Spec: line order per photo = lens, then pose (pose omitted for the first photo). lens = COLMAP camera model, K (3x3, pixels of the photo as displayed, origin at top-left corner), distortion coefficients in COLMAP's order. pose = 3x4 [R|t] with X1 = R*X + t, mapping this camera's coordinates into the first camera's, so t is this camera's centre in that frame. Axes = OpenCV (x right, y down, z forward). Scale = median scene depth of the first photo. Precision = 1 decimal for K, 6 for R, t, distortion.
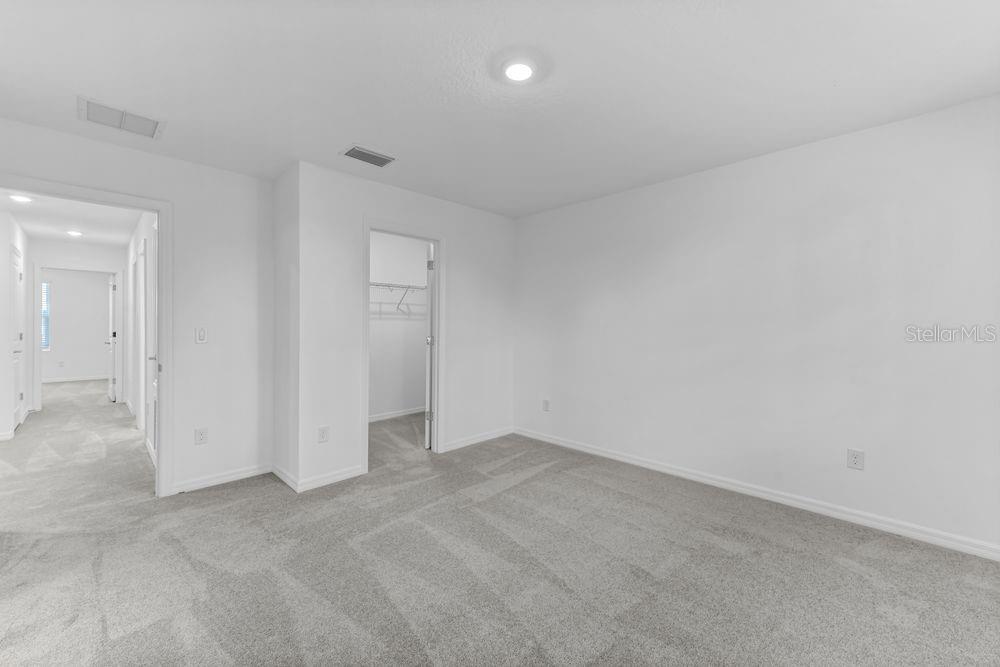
lens RADIAL K [[401.8, 0, 499.9], [0, 401.8, 331.0], [0, 0, 1]] dist [0.013736, -0.000194]
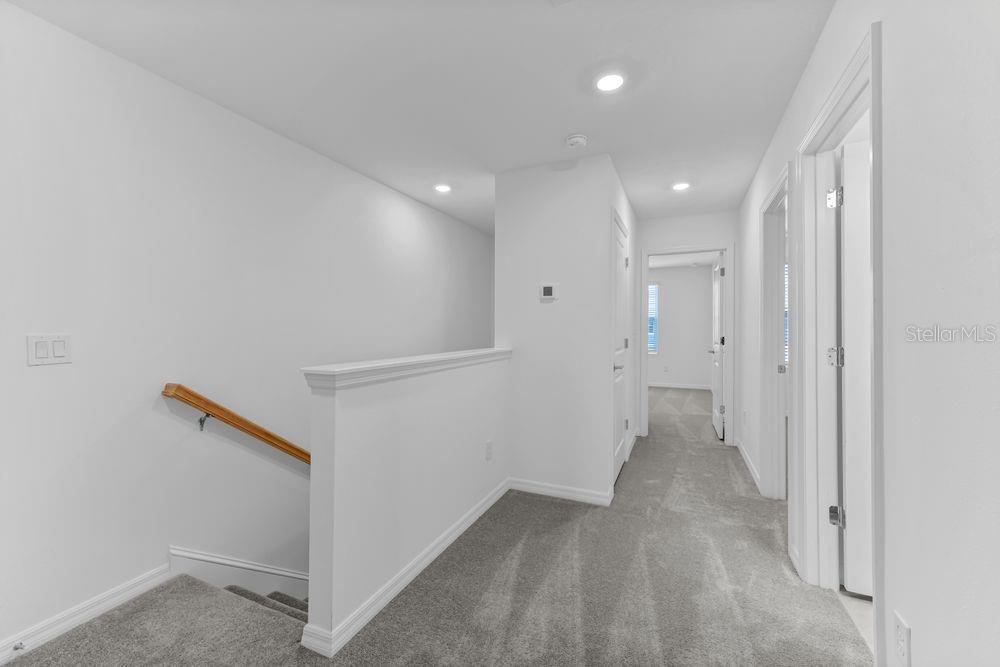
lens RADIAL K [[401.8, 0, 499.9], [0, 401.8, 331.0], [0, 0, 1]] dist [0.013736, -0.000194]
pose [[0.347138, 0.003365, -0.937808, -0.517653], [-0.003932, 0.999990, 0.002132, -0.008647], [0.937806, 0.002948, 0.347148, 0.486172]]
